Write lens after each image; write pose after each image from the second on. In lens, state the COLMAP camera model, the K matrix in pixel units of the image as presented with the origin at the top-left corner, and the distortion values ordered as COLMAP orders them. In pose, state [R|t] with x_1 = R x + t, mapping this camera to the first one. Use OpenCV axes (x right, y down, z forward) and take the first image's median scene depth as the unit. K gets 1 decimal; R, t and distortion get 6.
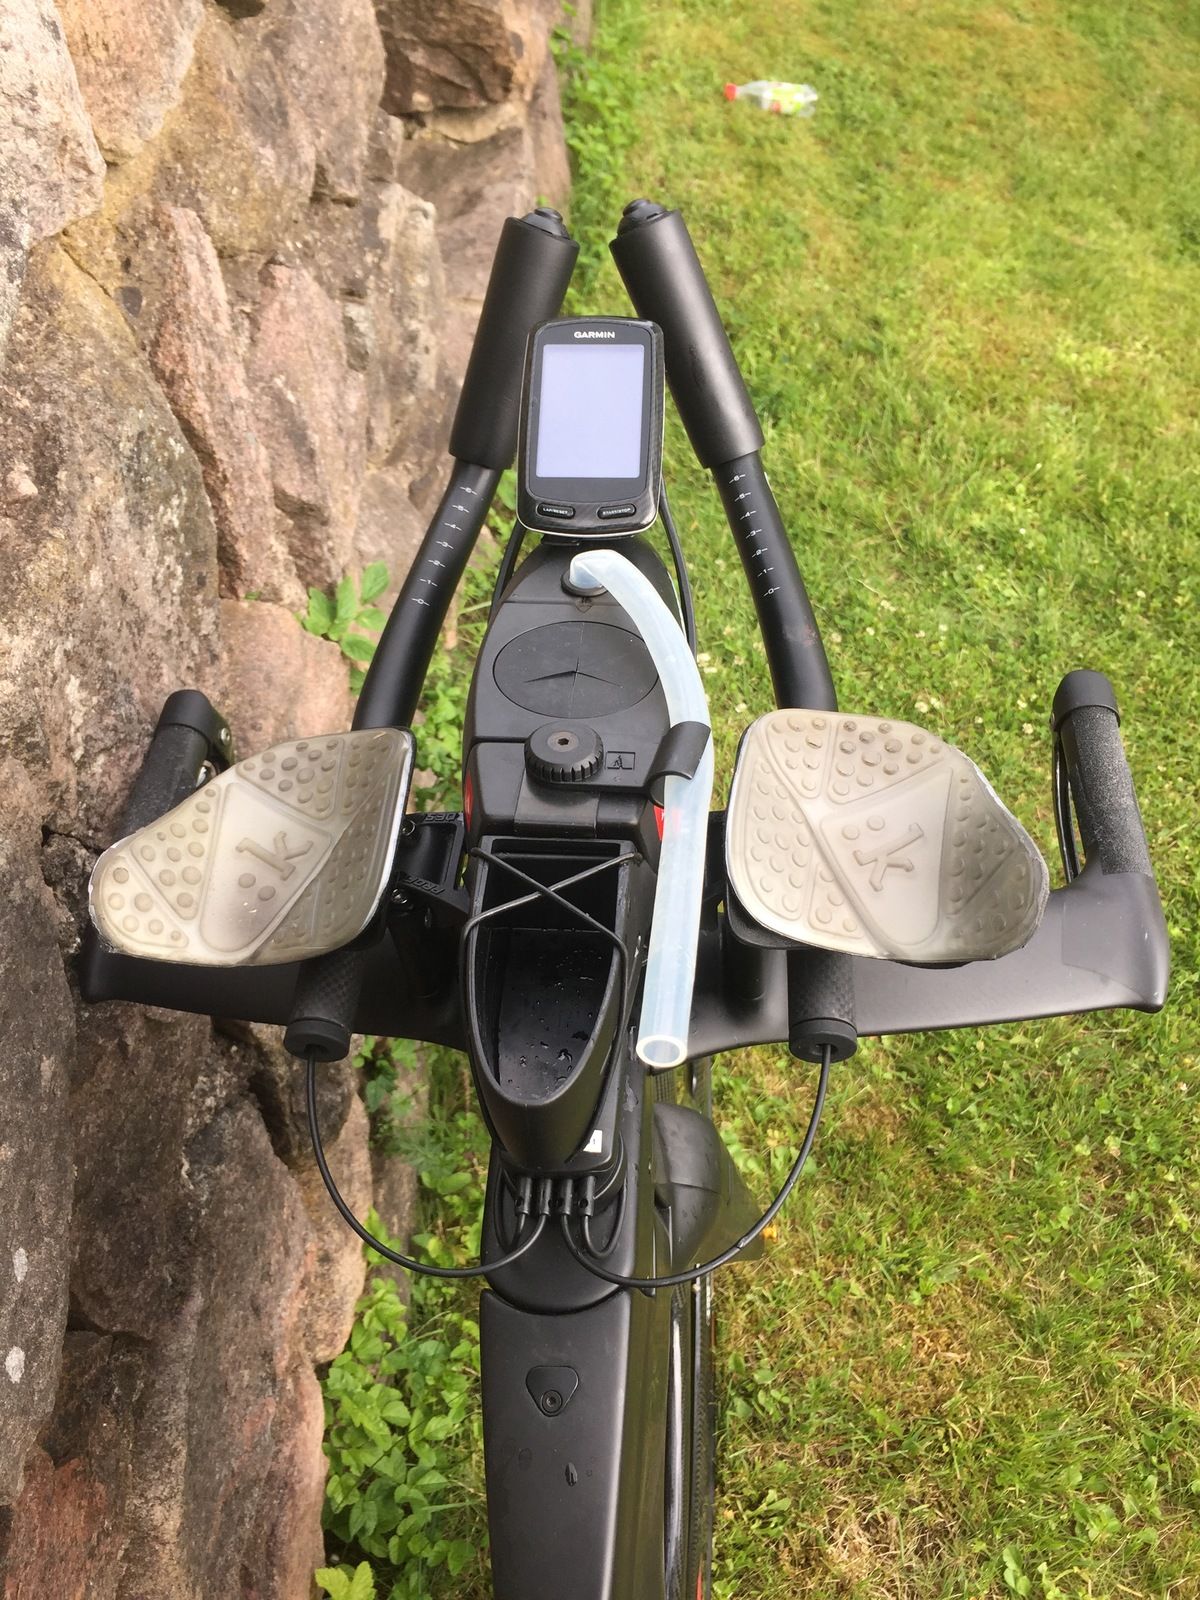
lens RADIAL K [[1356.3, 0, 600.0], [0, 1356.3, 800.0], [0, 0, 1]] dist [0.069488, -0.111587]
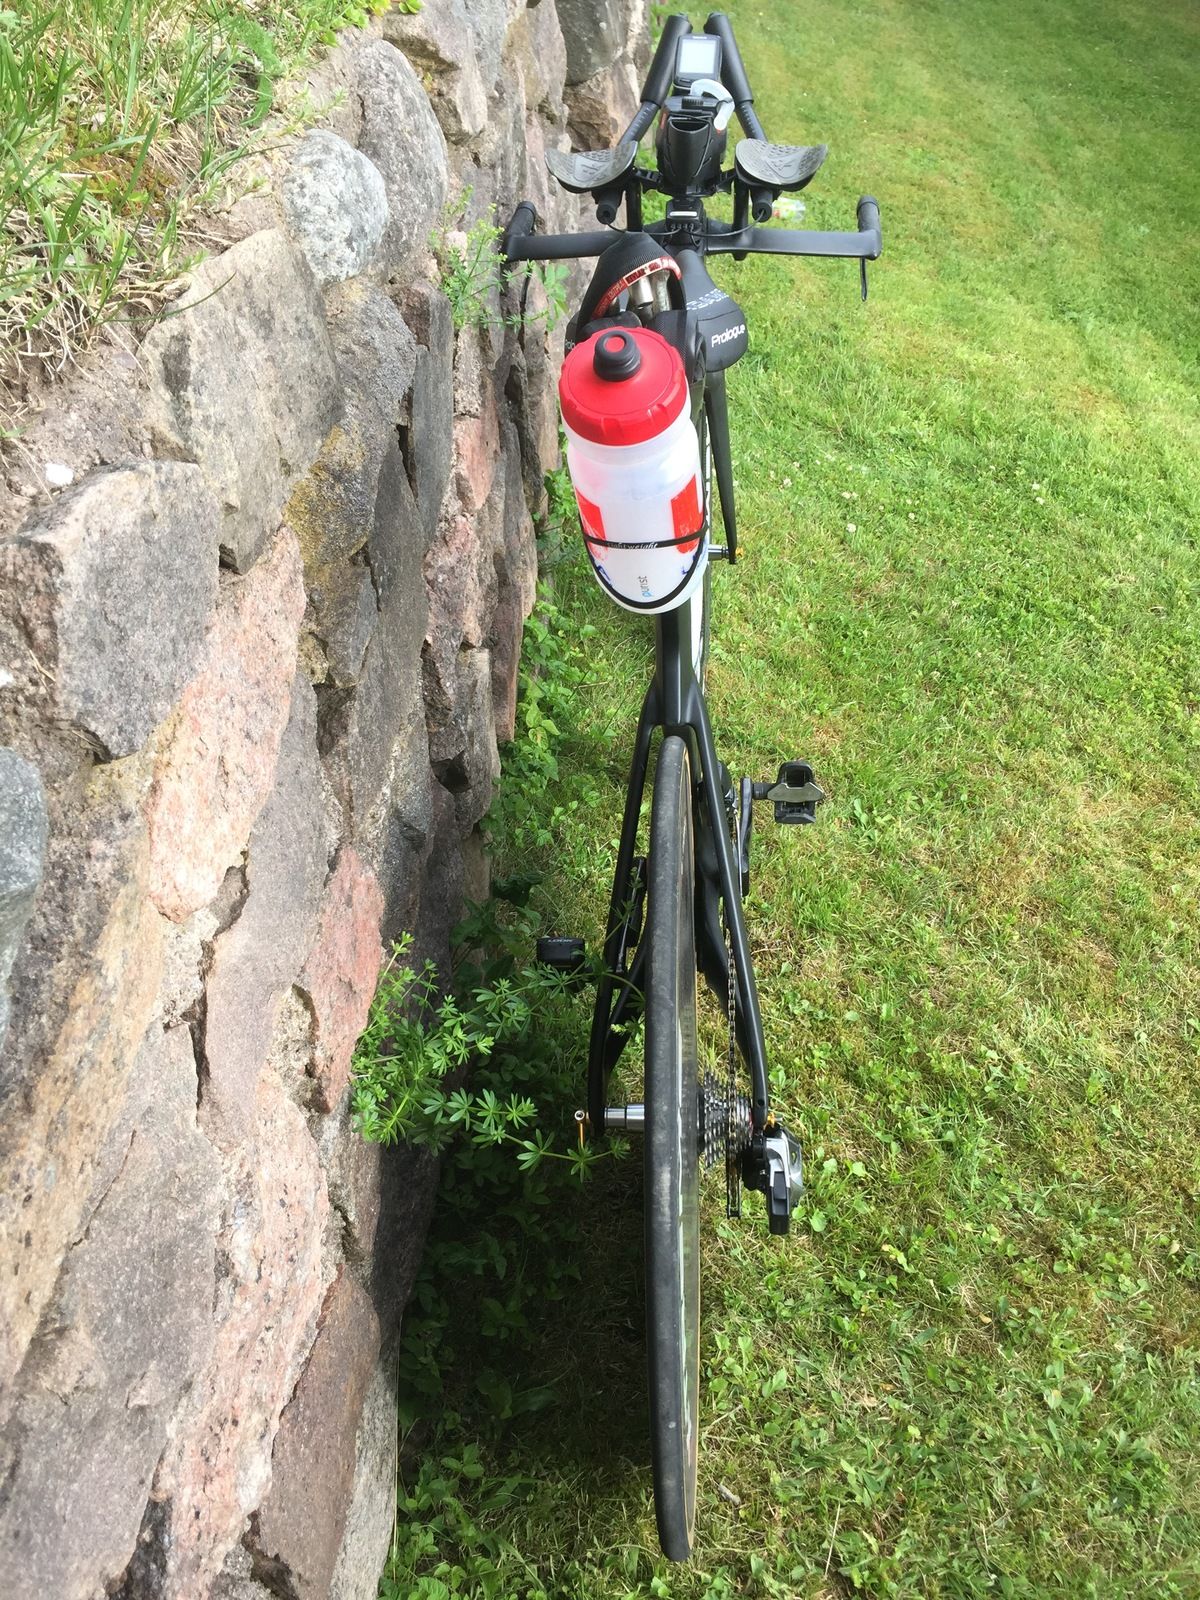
lens RADIAL K [[1356.3, 0, 600.0], [0, 1356.3, 800.0], [0, 0, 1]] dist [0.069488, -0.111587]
pose [[0.998076, 0.062005, 0.000646, -0.026506], [-0.061159, 0.986067, -0.154696, 0.439716], [-0.010229, 0.154359, 0.987962, -0.427235]]
